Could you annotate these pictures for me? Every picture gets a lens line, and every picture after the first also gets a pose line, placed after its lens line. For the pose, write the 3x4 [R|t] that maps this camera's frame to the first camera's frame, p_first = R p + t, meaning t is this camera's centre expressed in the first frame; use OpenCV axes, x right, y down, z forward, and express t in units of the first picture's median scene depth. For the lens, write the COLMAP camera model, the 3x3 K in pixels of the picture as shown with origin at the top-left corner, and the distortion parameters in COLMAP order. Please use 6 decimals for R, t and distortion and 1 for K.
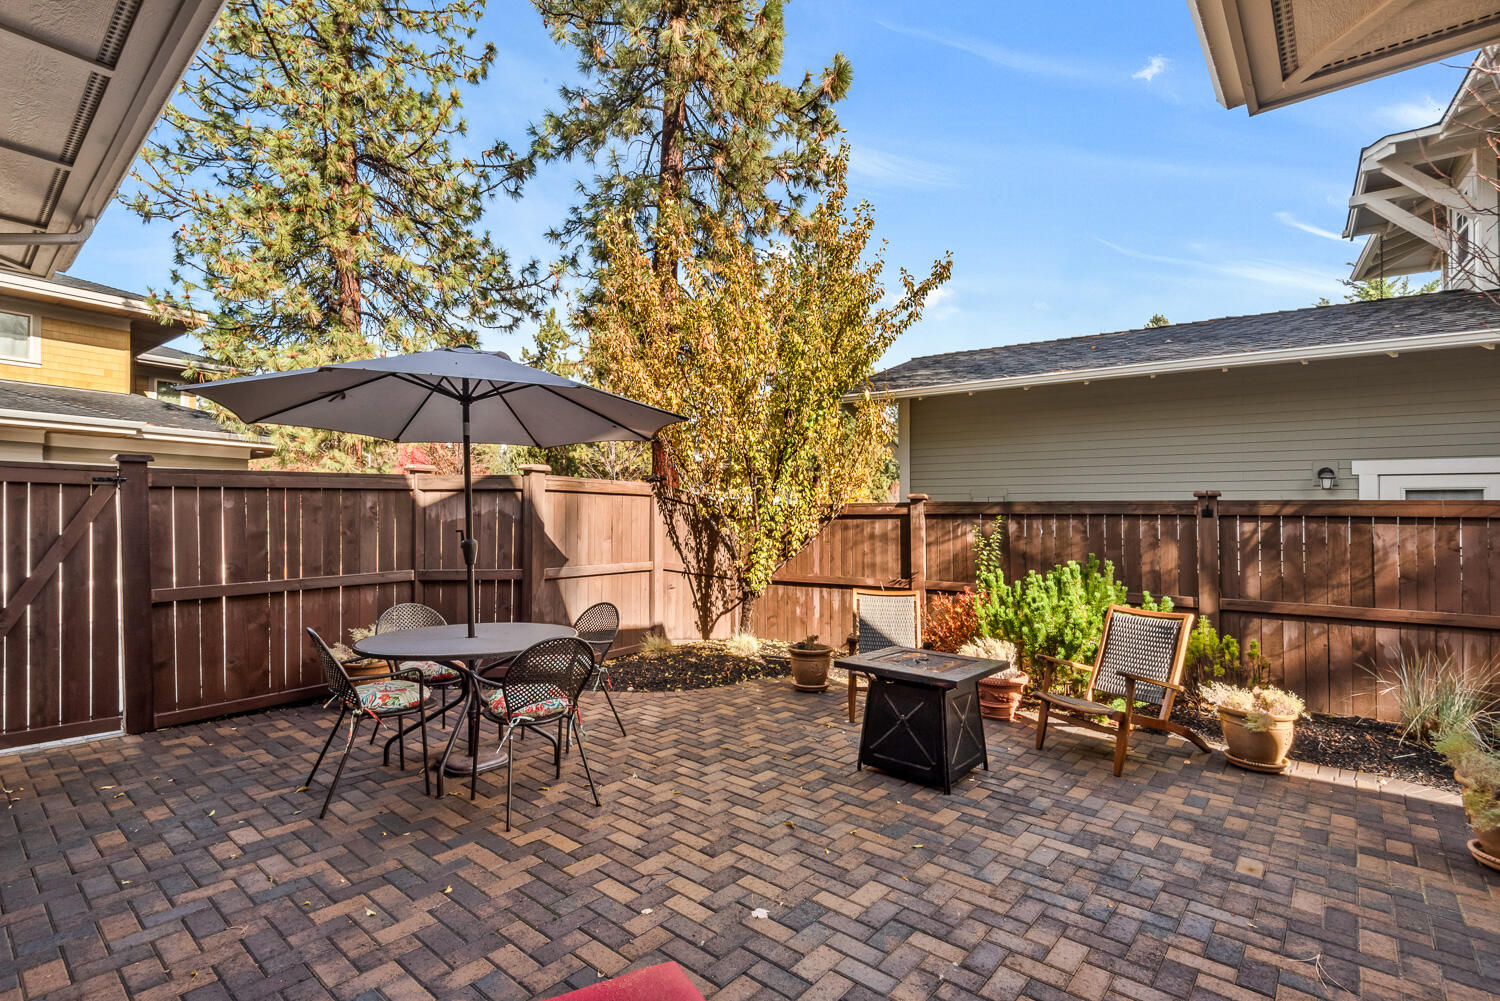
lens RADIAL K [[696.0, 0, 743.6], [0, 696.0, 524.0], [0, 0, 1]] dist [0.007921, -0.004534]
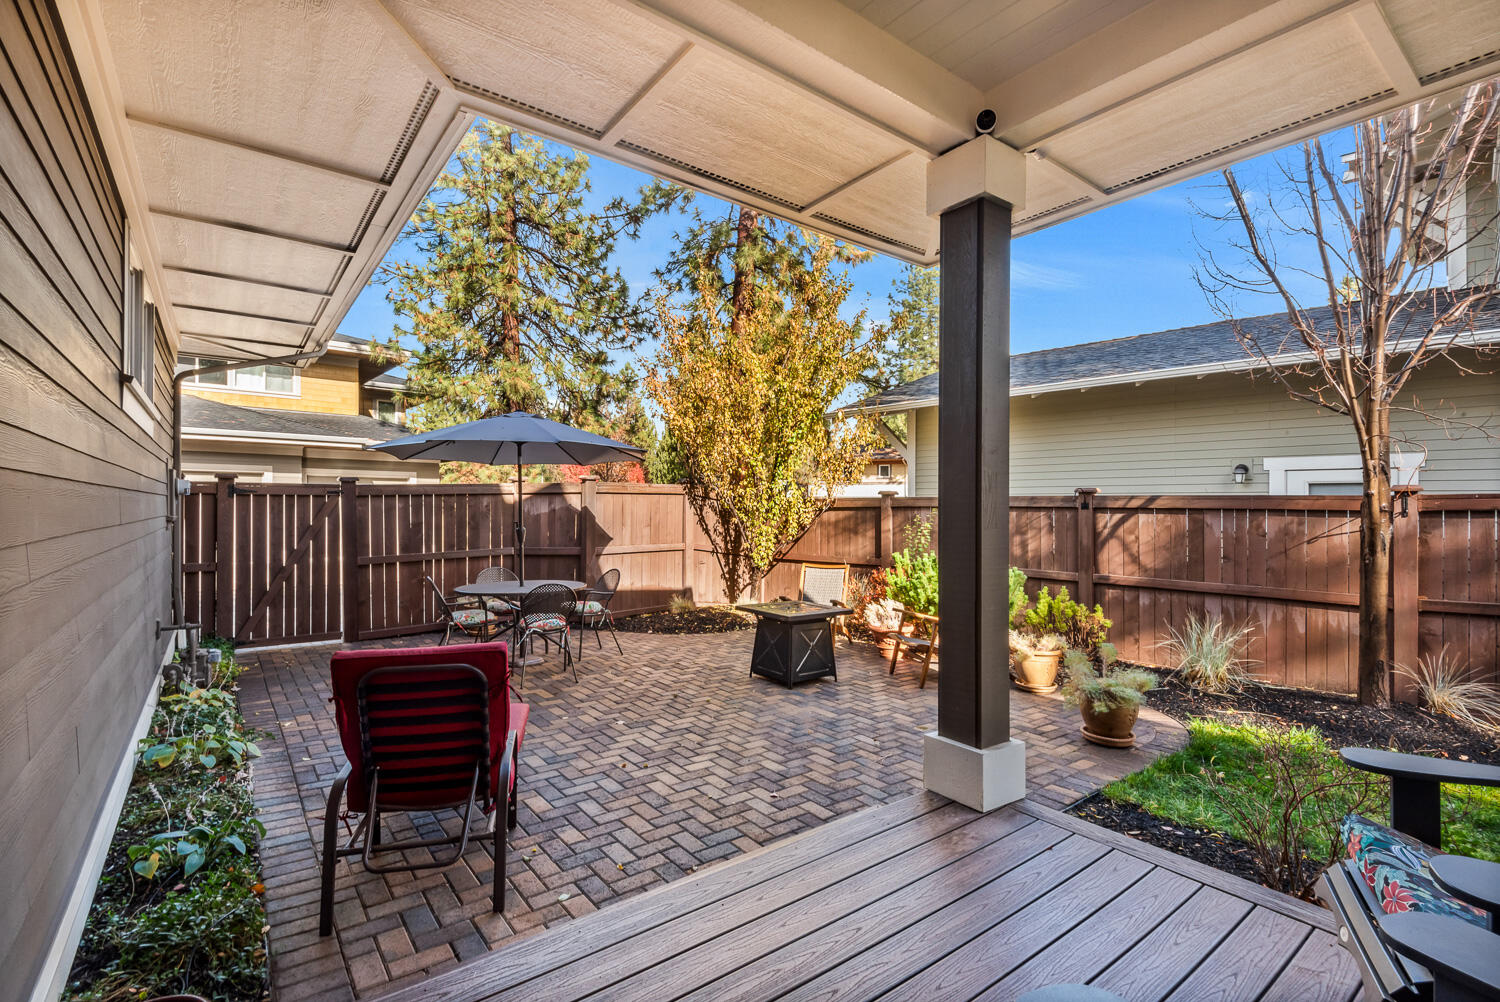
lens RADIAL K [[696.0, 0, 754.9], [0, 696.0, 509.3], [0, 0, 1]] dist [0.007921, -0.004534]
pose [[0.977767, -0.005245, -0.209628, 0.280799], [0.004653, 0.999984, -0.003321, -0.006177], [0.209642, 0.002272, 0.977776, -0.281151]]
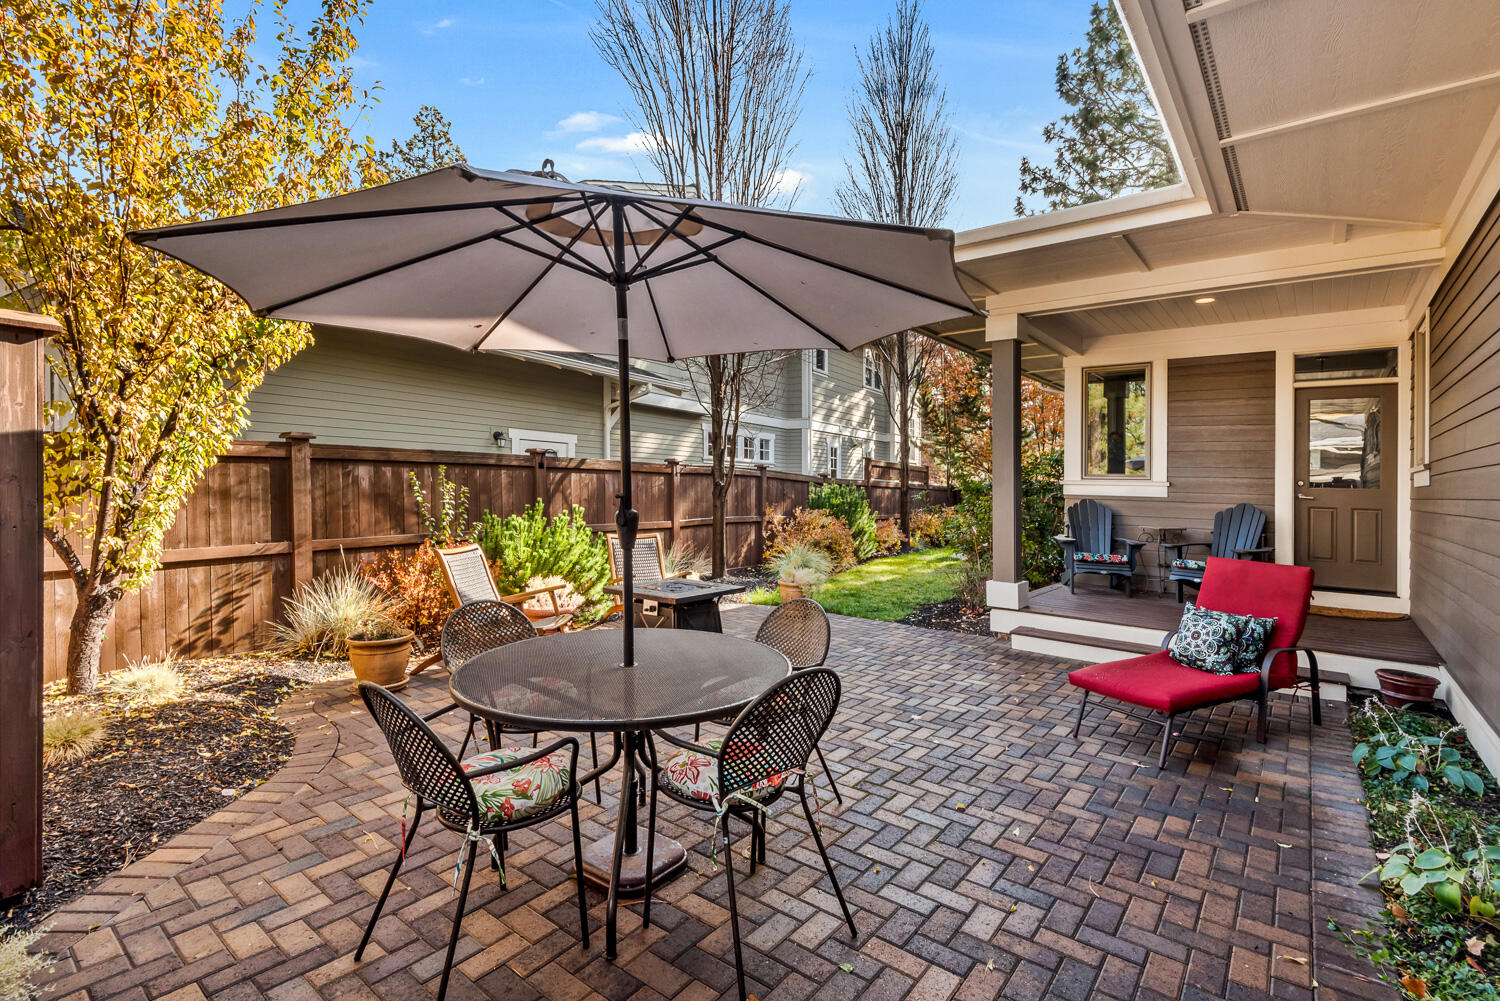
lens RADIAL K [[696.0, 0, 749.8], [0, 696.0, 484.5], [0, 0, 1]] dist [0.007921, -0.004534]
pose [[-0.030724, -0.019310, 0.999341, -0.580880], [-0.021071, 0.999604, 0.018668, -0.009152], [-0.999306, -0.020484, -0.031119, 0.521453]]
